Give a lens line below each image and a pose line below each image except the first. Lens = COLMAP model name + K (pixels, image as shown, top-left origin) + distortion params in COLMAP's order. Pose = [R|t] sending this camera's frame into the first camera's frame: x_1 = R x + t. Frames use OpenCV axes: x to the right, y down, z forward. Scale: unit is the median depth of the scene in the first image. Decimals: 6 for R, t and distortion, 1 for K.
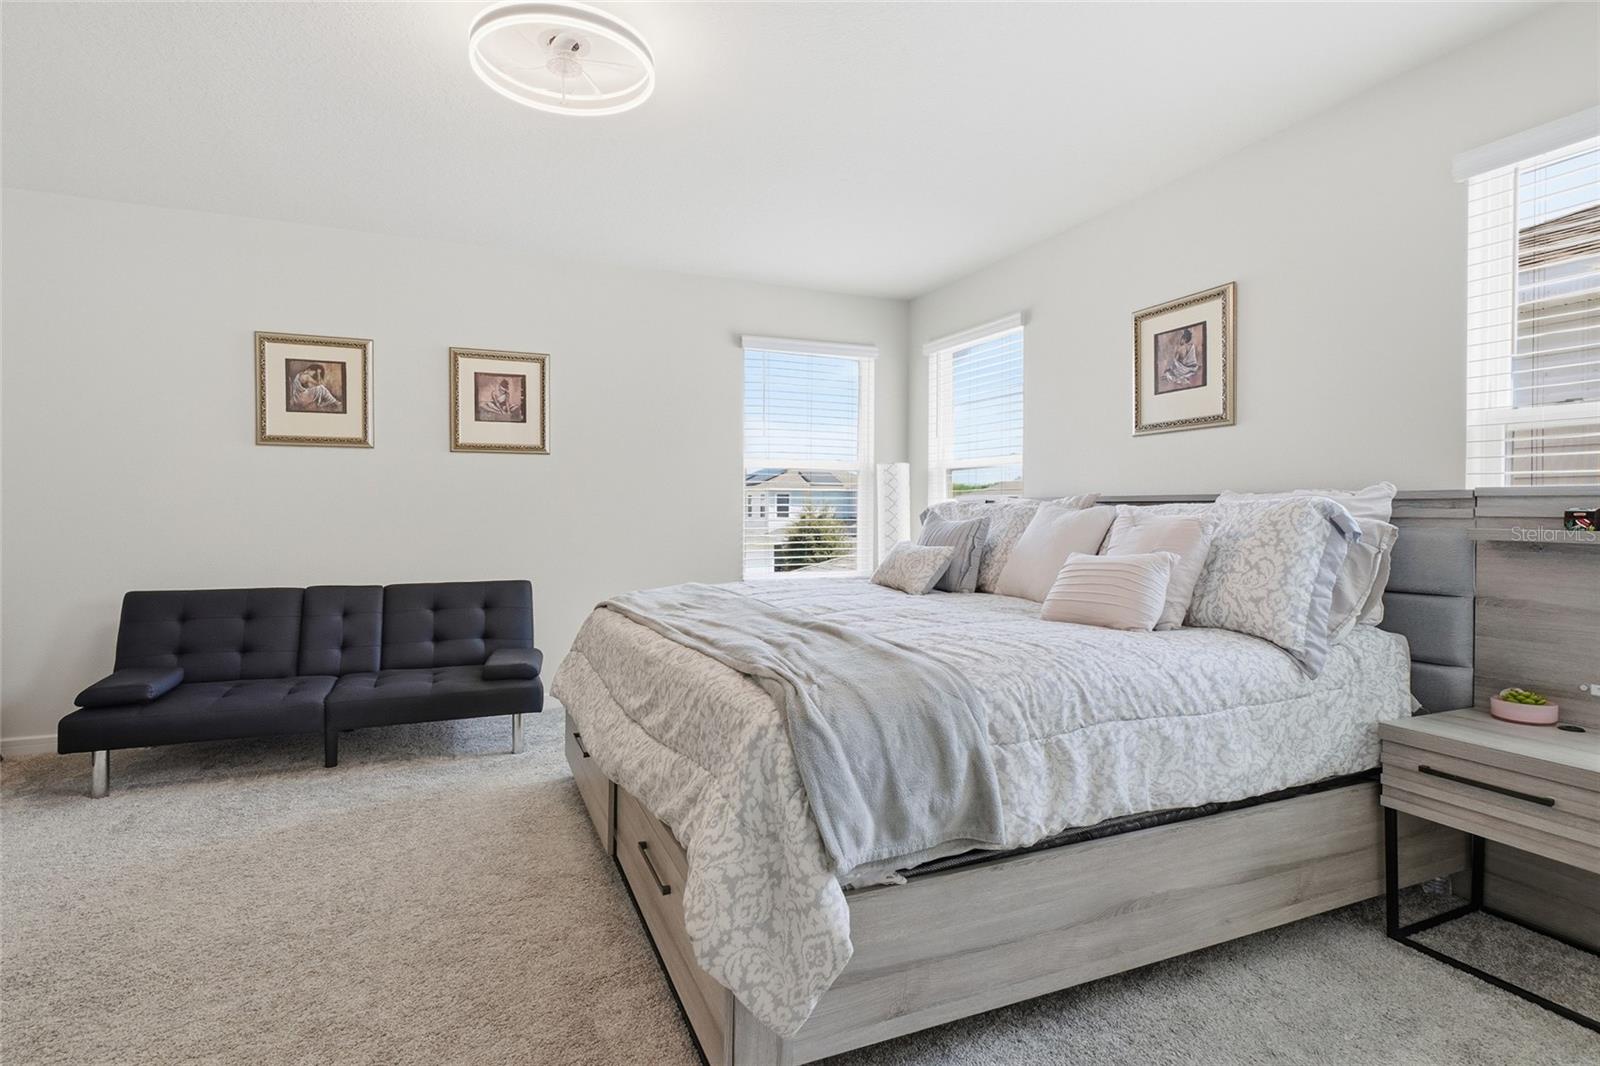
lens RADIAL K [[788.0, 0, 798.5], [0, 788.0, 510.5], [0, 0, 1]] dist [-0.000402, 0.000496]
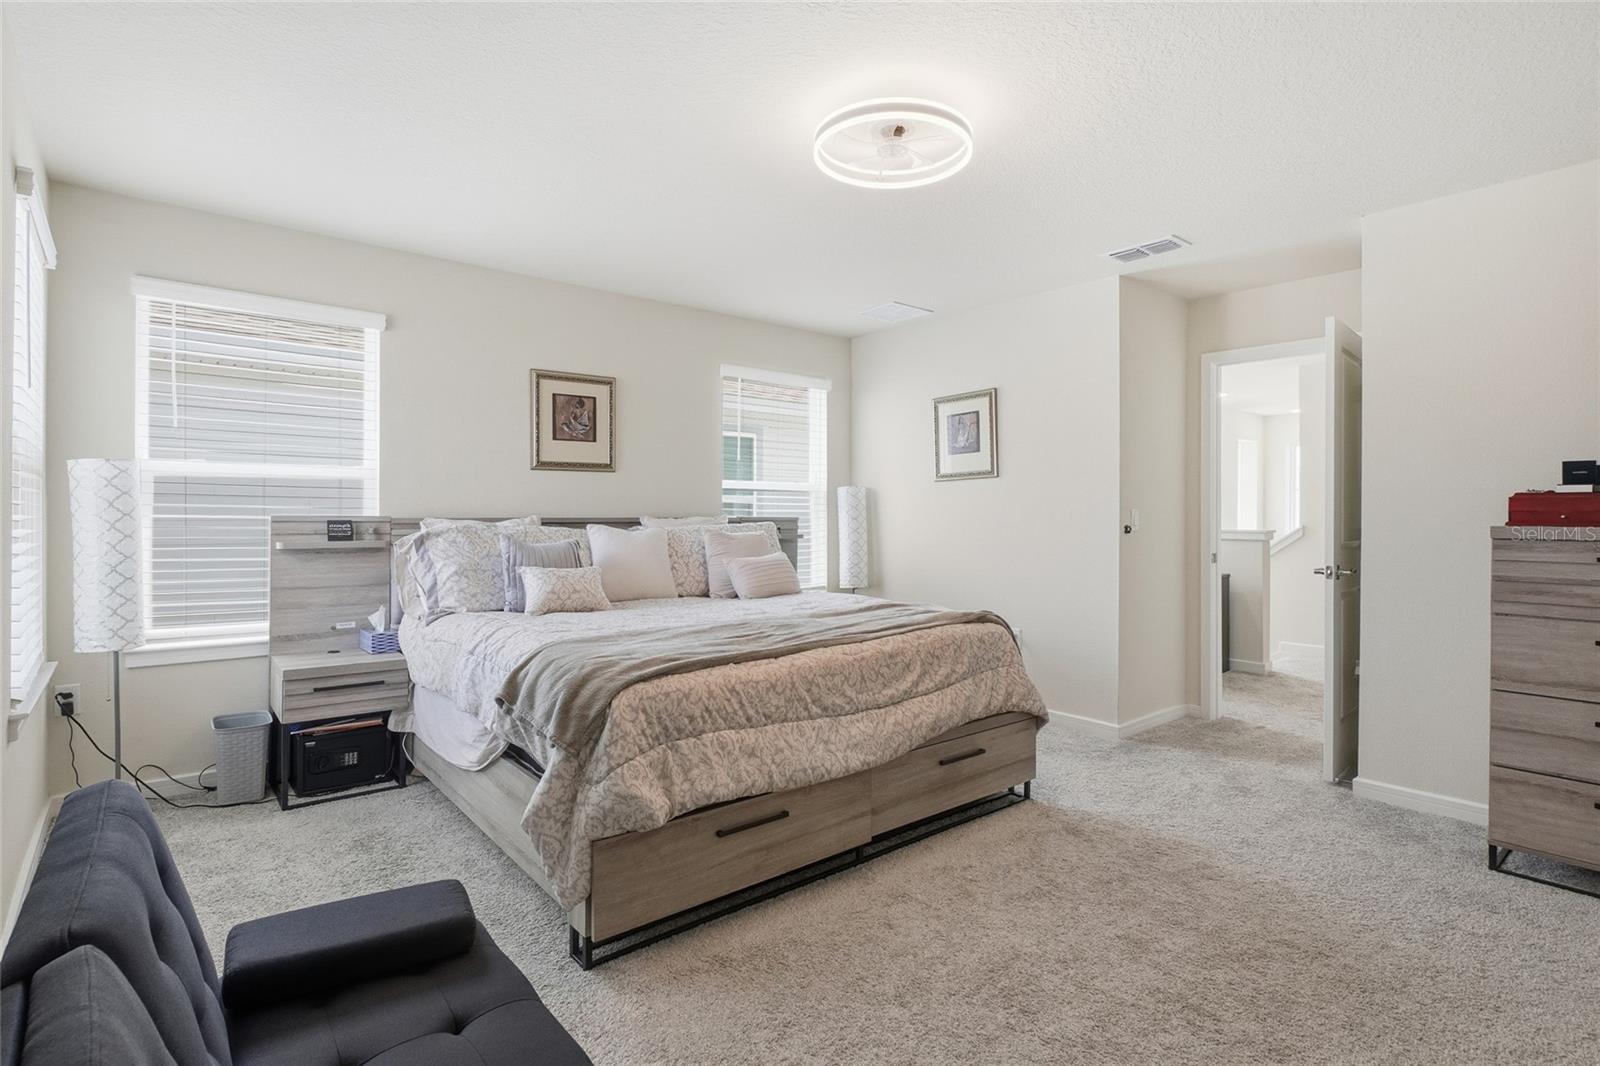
lens RADIAL K [[788.0, 0, 798.5], [0, 788.0, 510.5], [0, 0, 1]] dist [-0.000402, 0.000496]
pose [[-0.288518, -0.001587, 0.957473, -0.896025], [-0.001614, 0.999998, 0.001171, -0.032220], [-0.957473, -0.001207, -0.288520, 0.976910]]
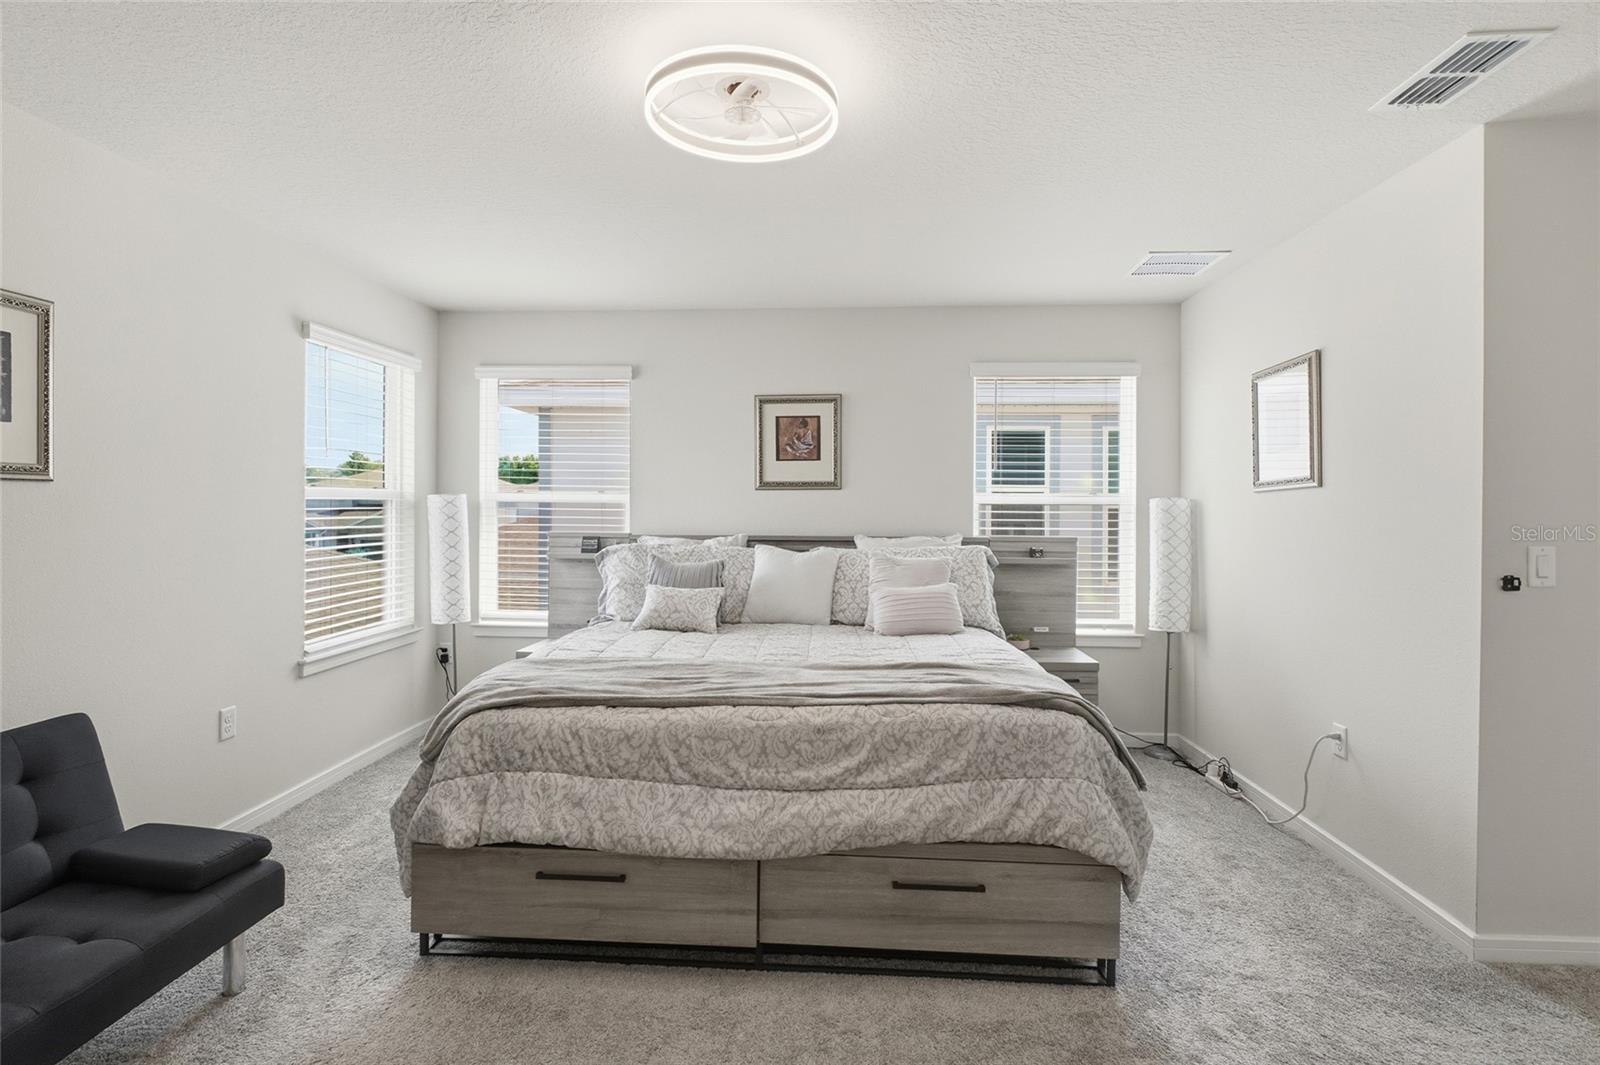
lens RADIAL K [[788.0, 0, 798.5], [0, 788.0, 510.0], [0, 0, 1]] dist [-0.000402, 0.000496]
pose [[0.446254, -0.005476, 0.894890, -0.734919], [-0.000705, 0.999979, 0.006471, -0.070162], [-0.894906, -0.003518, 0.446241, 0.357534]]
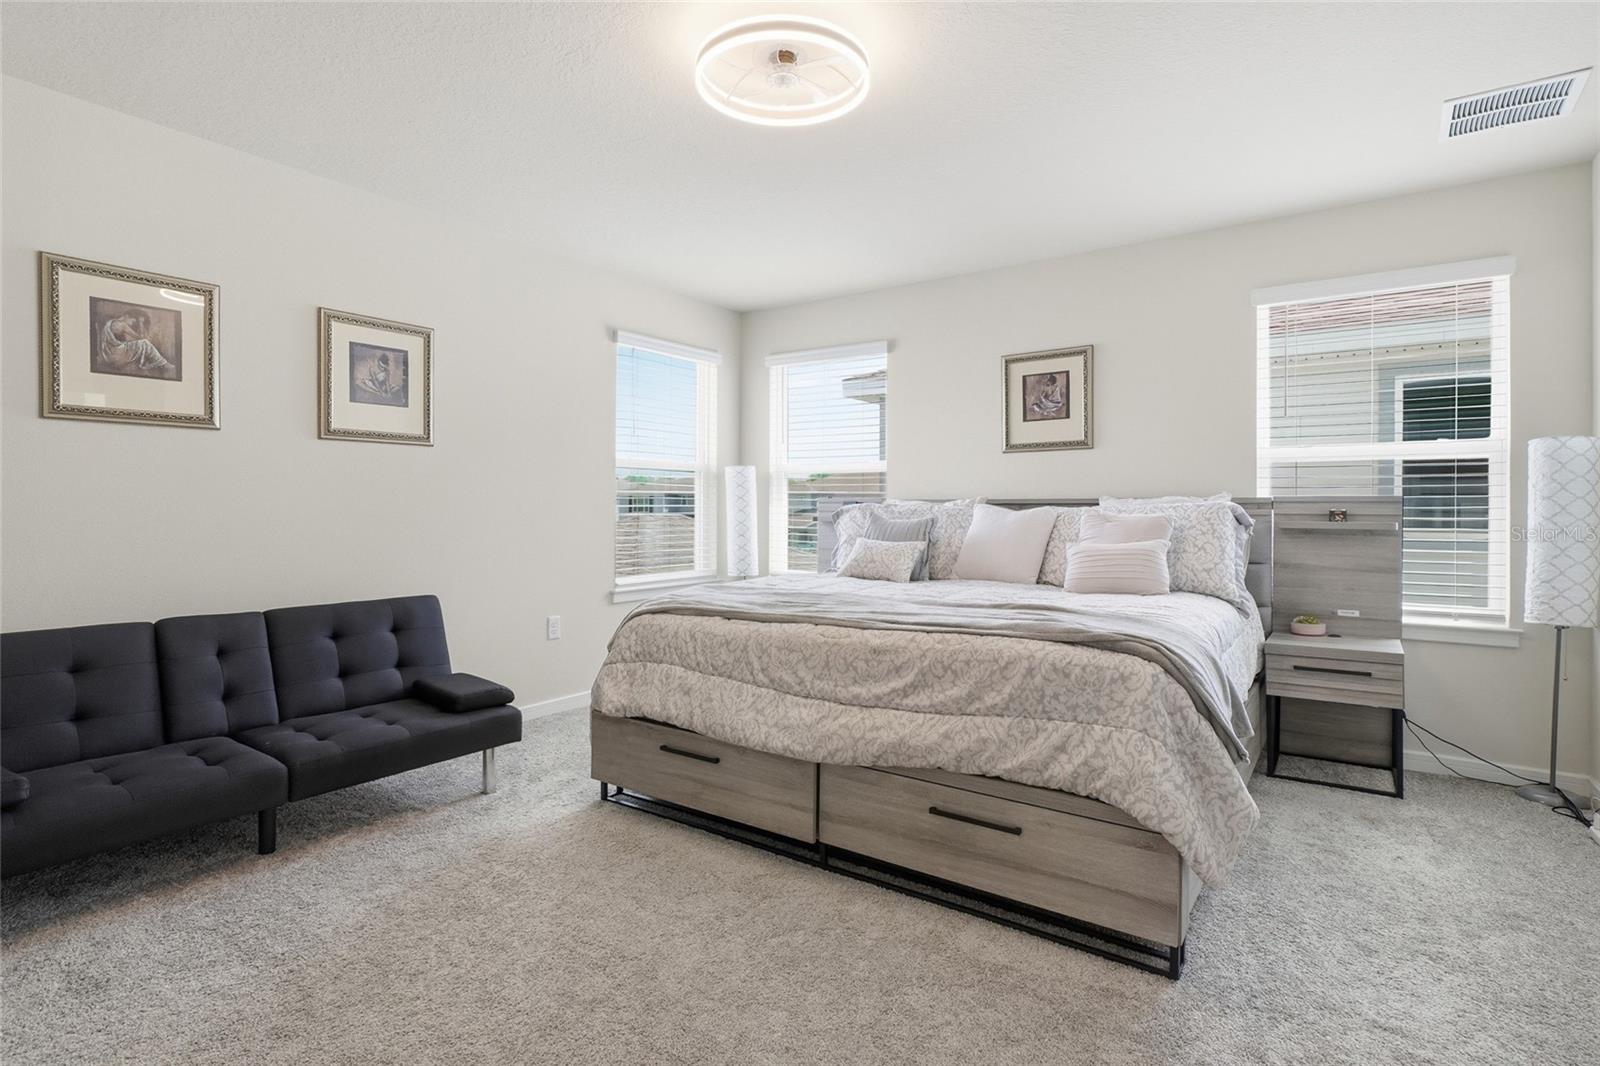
lens RADIAL K [[799.9, 0, 798.4], [0, 799.9, 506.9], [0, 0, 1]] dist [-0.001072, 0.001525]
pose [[0.847602, -0.000476, 0.530632, -0.558451], [0.002696, 0.999991, -0.003410, -0.002556], [-0.530626, 0.004320, 0.847595, 0.076472]]
